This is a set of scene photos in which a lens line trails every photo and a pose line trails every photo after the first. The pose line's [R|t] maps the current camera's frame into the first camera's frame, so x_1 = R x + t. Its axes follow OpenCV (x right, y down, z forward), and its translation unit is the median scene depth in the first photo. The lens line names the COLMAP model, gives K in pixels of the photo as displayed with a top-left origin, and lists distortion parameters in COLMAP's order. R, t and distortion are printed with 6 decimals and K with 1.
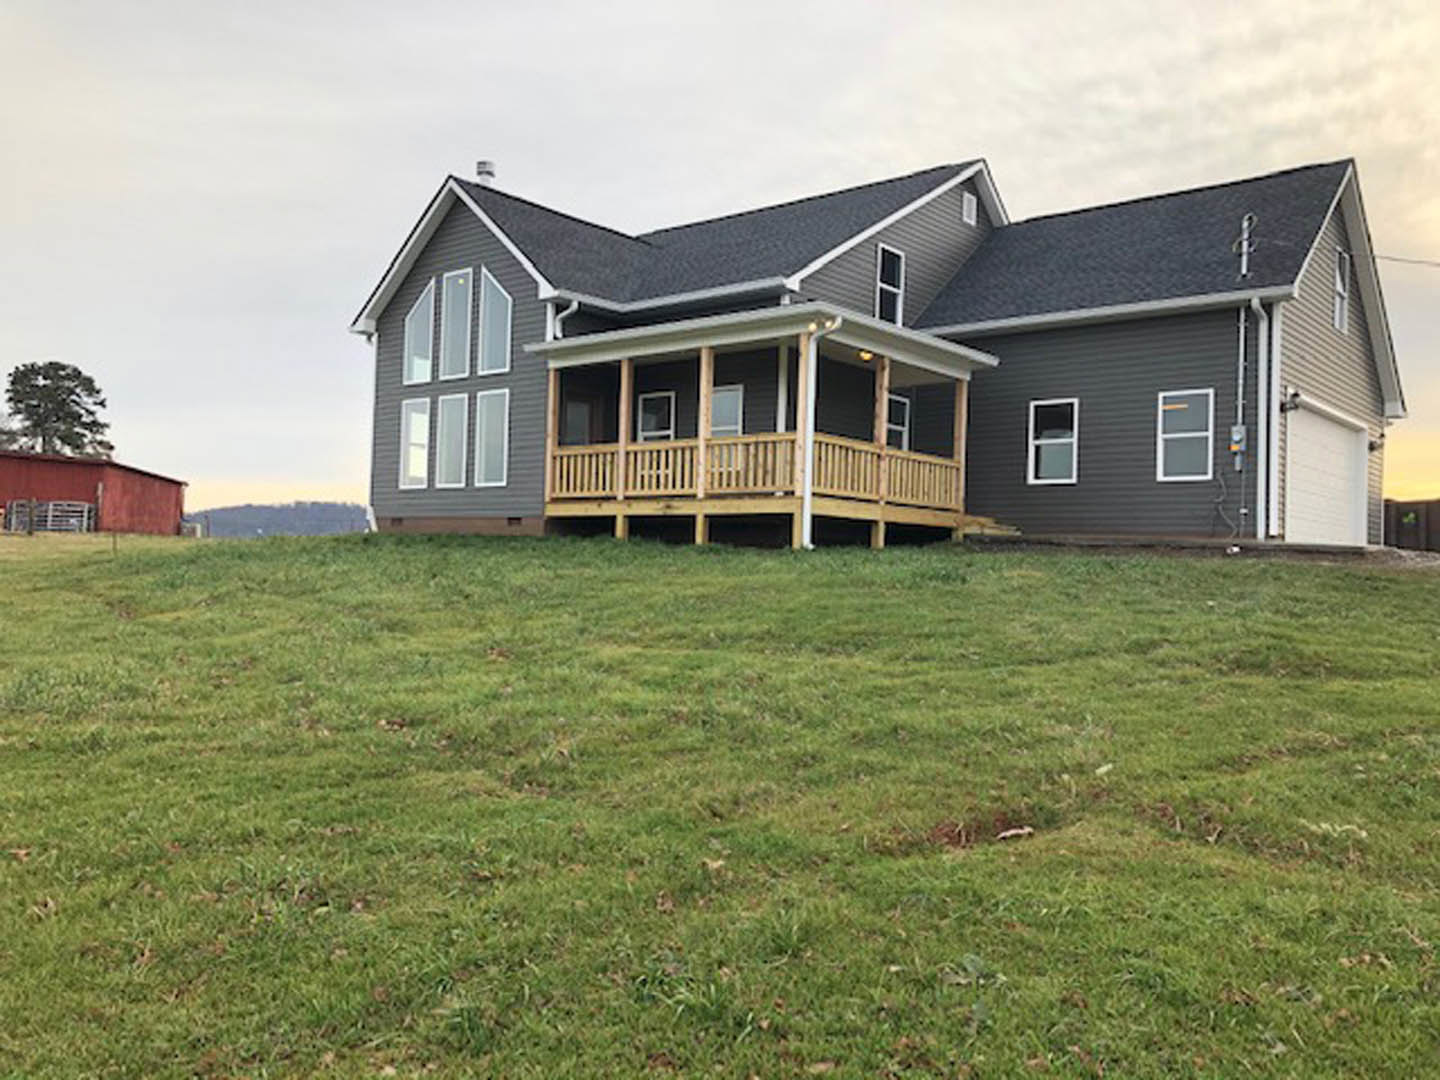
lens RADIAL K [[1175.6, 0, 720.0], [0, 1175.6, 540.0], [0, 0, 1]] dist [0.118419, -0.185060]
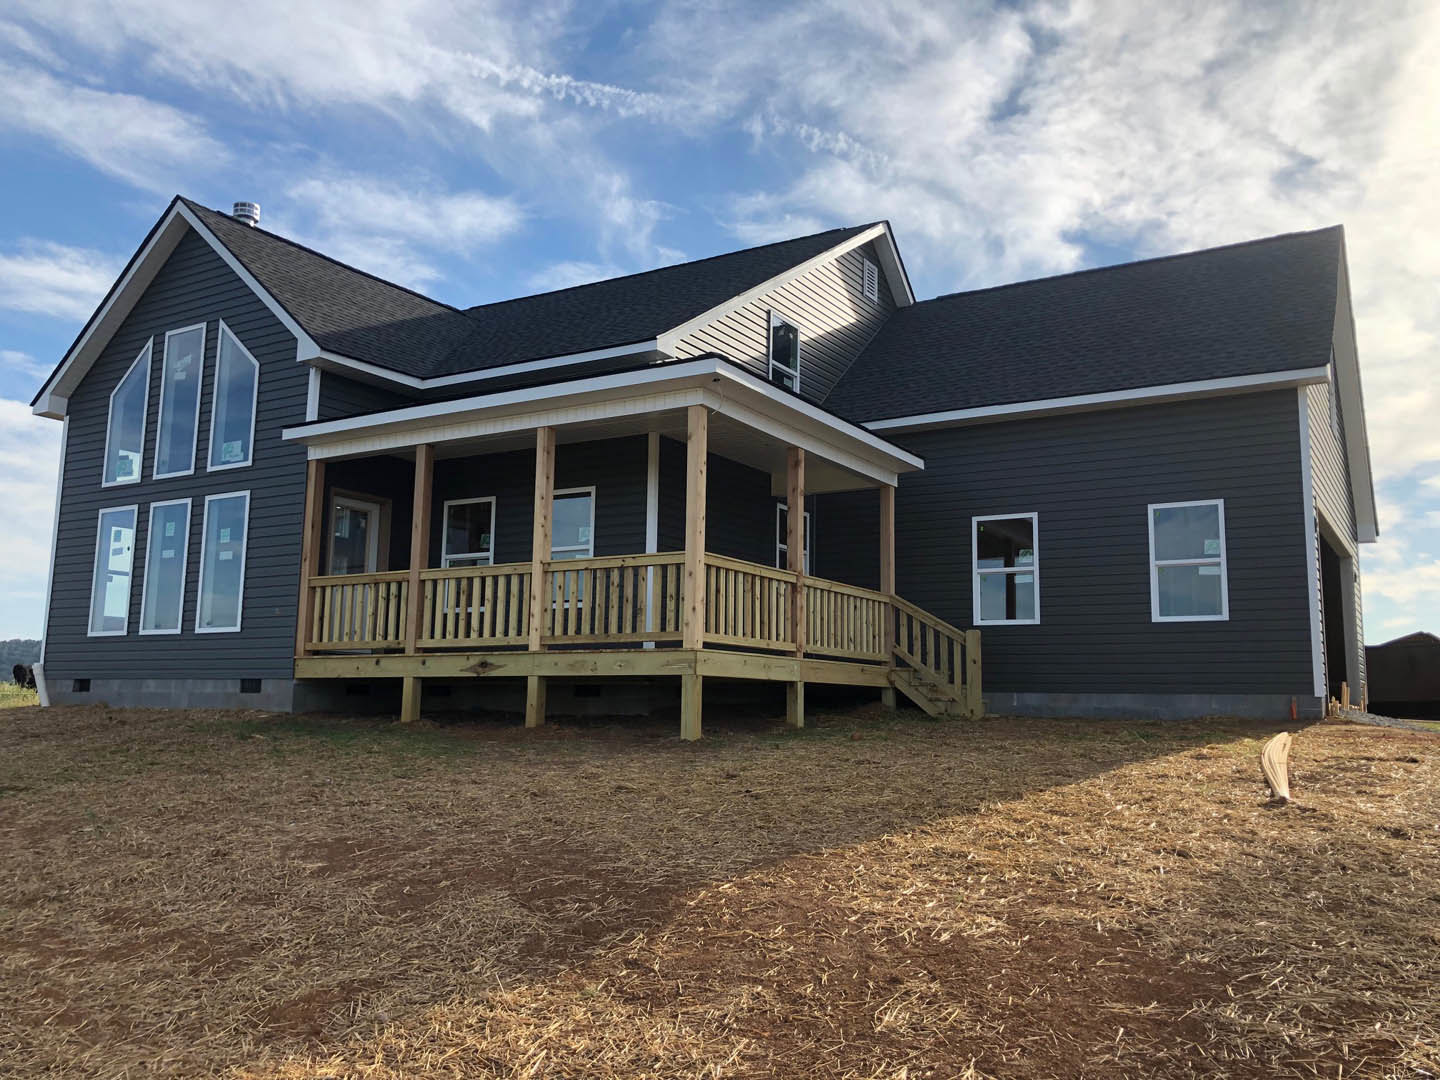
lens RADIAL K [[1175.9, 0, 720.0], [0, 1175.9, 540.0], [0, 0, 1]] dist [0.084471, -0.185454]
pose [[0.988708, 0.005283, 0.149761, -0.011936], [0.011100, 0.994051, -0.108349, -0.023197], [-0.149442, 0.108788, 0.982768, 0.305691]]
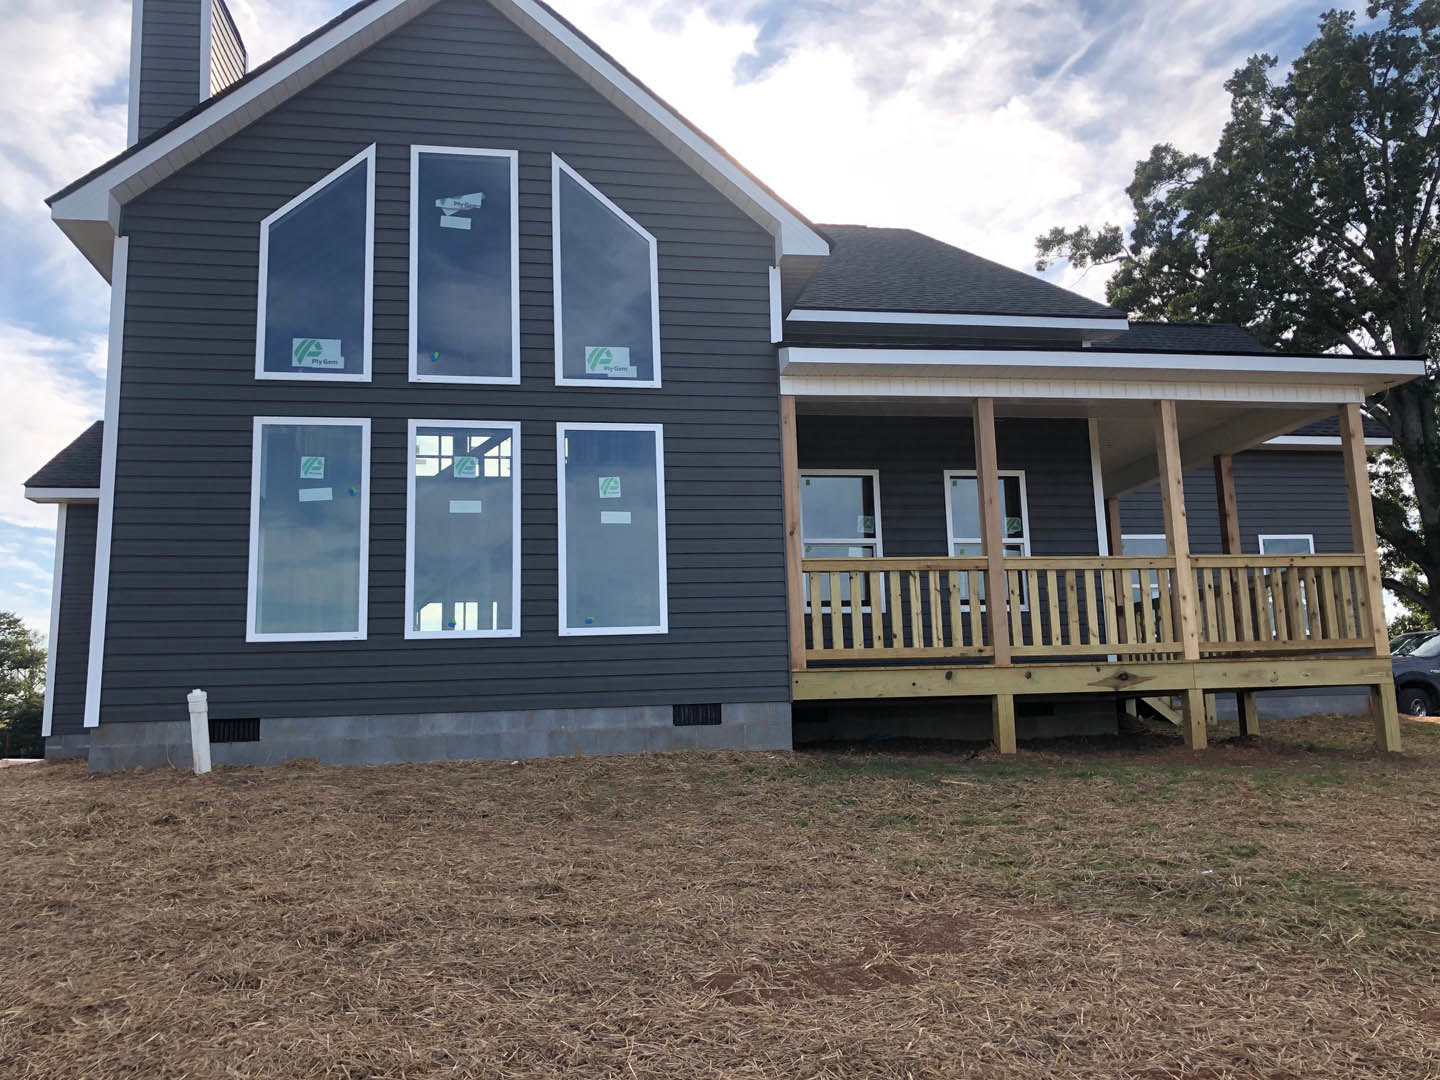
lens RADIAL K [[1175.9, 0, 720.0], [0, 1175.9, 540.0], [0, 0, 1]] dist [0.084471, -0.185454]
pose [[0.638738, 0.070435, 0.766194, -0.554796], [0.029644, 0.992809, -0.115980, -0.031247], [-0.768853, 0.096794, 0.632057, 0.750386]]
